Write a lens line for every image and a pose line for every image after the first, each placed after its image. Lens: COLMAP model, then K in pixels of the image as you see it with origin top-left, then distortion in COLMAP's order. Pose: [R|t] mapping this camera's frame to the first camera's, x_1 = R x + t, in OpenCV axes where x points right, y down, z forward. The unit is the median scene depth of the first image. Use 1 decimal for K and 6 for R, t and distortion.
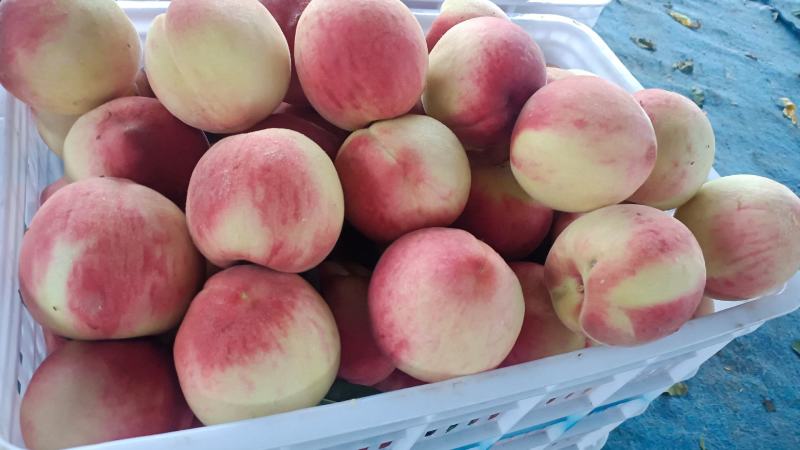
lens RADIAL K [[616.7, 0, 400.0], [0, 616.7, 225.0], [0, 0, 1]] dist [0.036581, -0.053609]
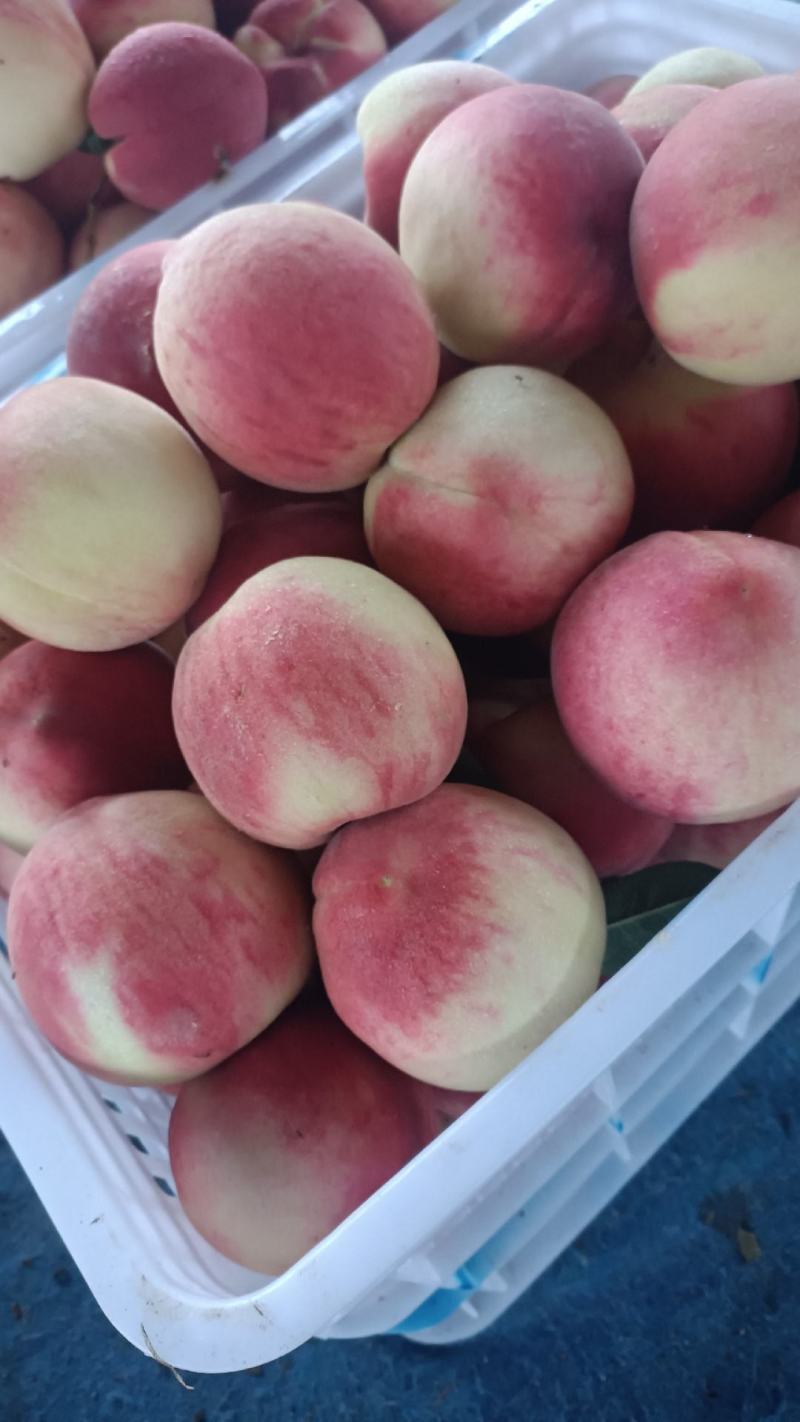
lens RADIAL K [[1096.2, 0, 377.3], [0, 1096.2, 713.2], [0, 0, 1]] dist [0.036581, -0.053609]
pose [[0.820781, -0.535052, -0.200094, 0.014194], [0.564233, 0.814053, 0.137688, -0.140035], [0.089217, -0.225912, 0.970054, 0.086343]]
